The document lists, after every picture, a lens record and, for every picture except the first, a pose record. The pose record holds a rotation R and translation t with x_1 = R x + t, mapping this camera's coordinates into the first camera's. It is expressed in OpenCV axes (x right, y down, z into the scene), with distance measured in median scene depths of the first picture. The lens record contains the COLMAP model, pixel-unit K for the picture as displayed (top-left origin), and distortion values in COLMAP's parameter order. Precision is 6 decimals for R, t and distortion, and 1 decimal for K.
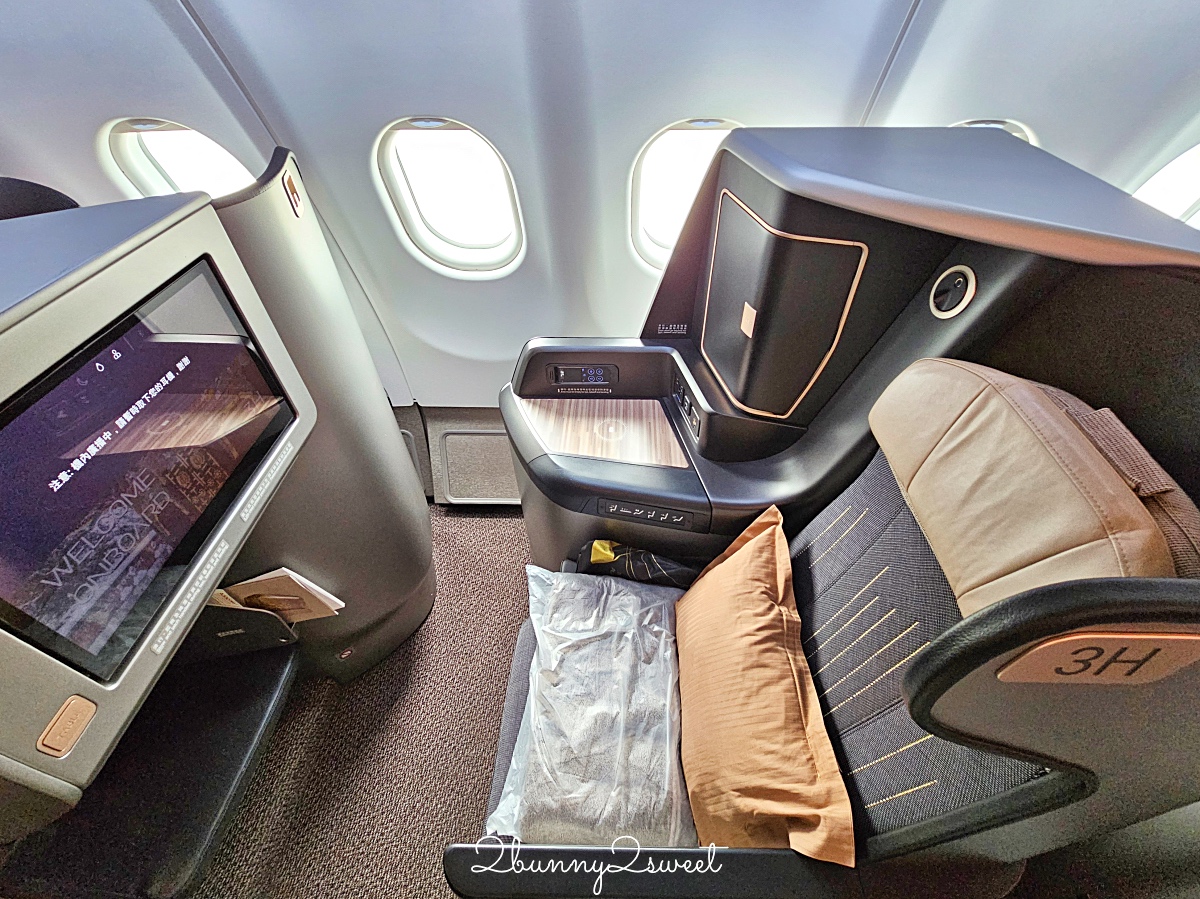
lens RADIAL K [[534.9, 0, 616.4], [0, 534.9, 460.2], [0, 0, 1]] dist [0.002151, 0.000414]
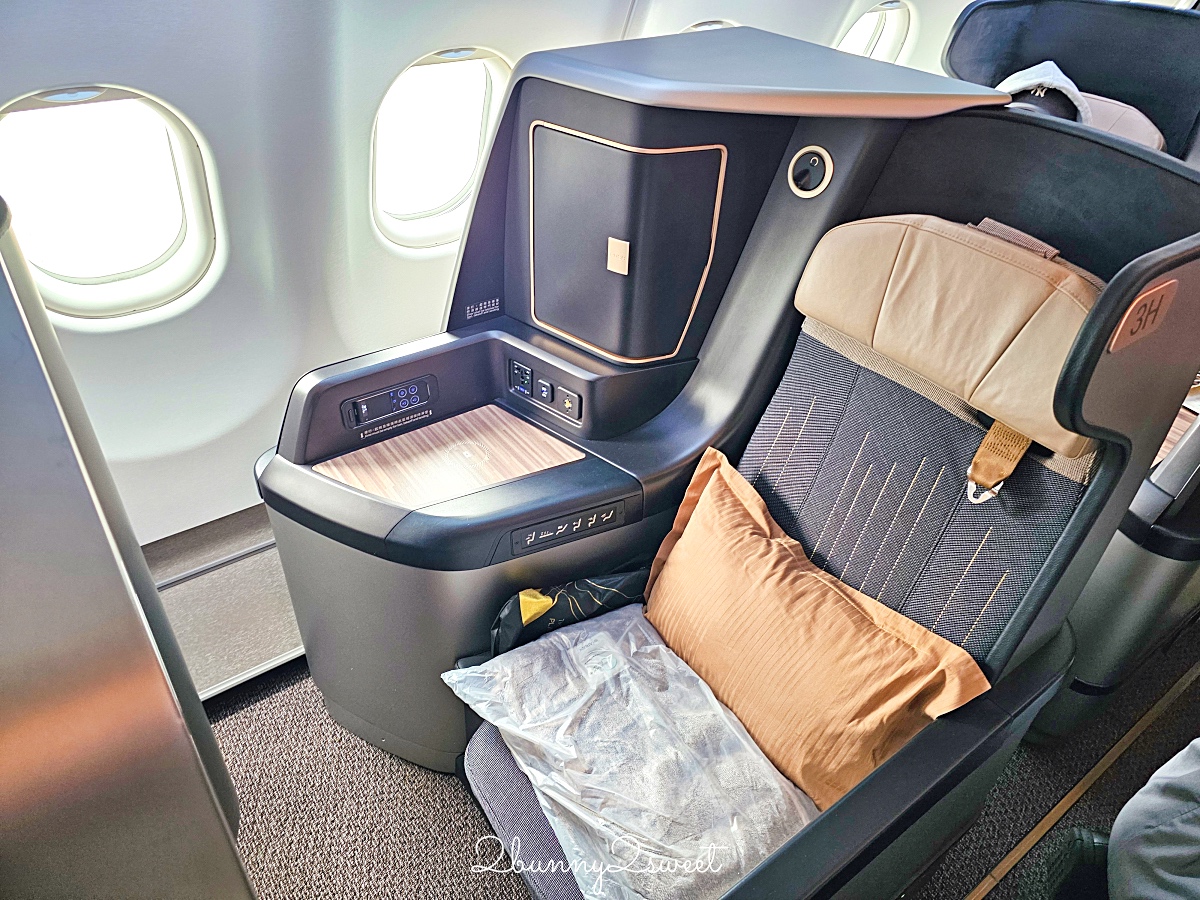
lens RADIAL K [[820.0, 0, 606.0], [0, 820.0, 475.2], [0, 0, 1]] dist [0.047986, -0.054598]
pose [[0.786663, -0.352012, 0.507196, -0.538008], [0.404995, 0.914296, 0.006405, 0.048829], [-0.465982, 0.200373, 0.861807, -0.074666]]
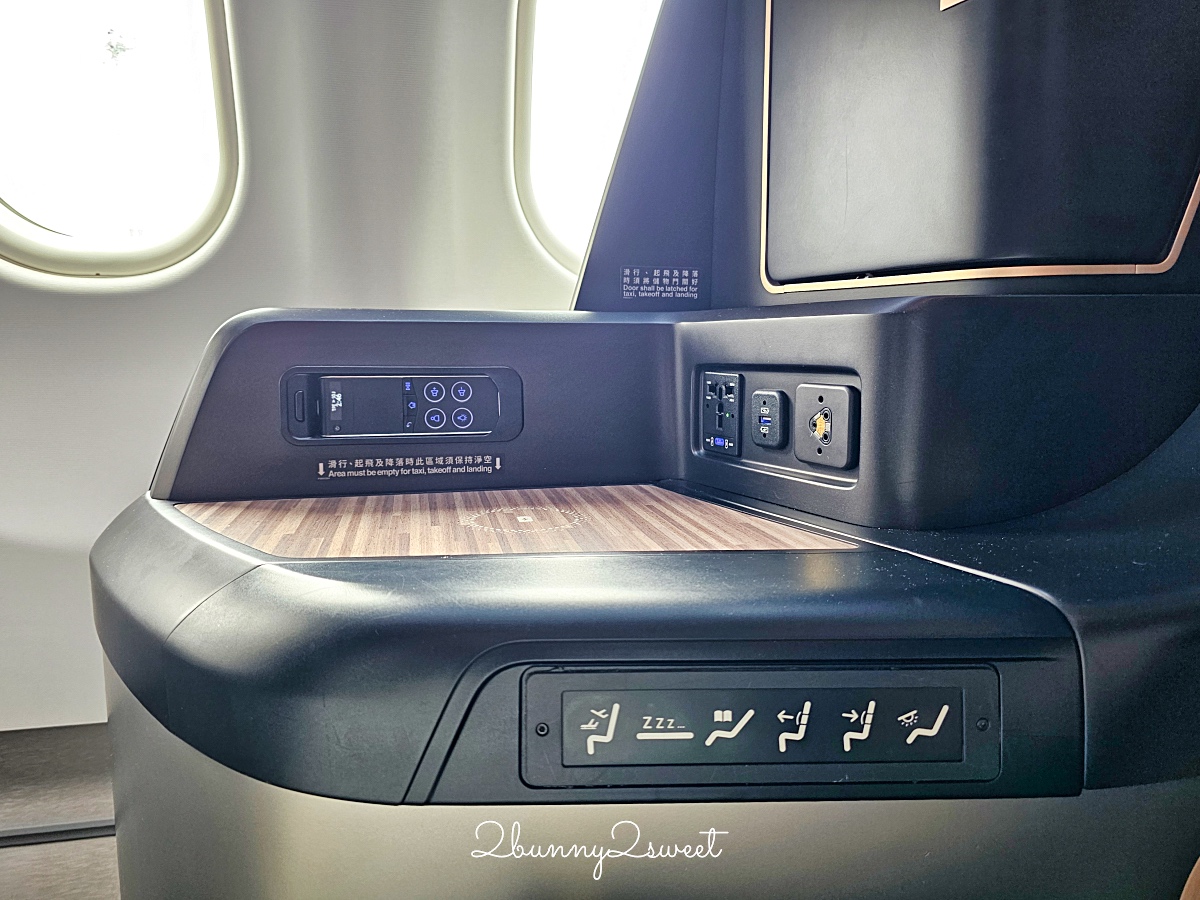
lens RADIAL K [[820.0, 0, 606.0], [0, 820.0, 475.2], [0, 0, 1]] dist [0.047986, -0.054598]
pose [[0.971015, -0.031903, 0.236879, -0.081666], [0.170493, 0.787029, -0.592889, 0.221117], [-0.167515, 0.616090, 0.769657, 0.795599]]
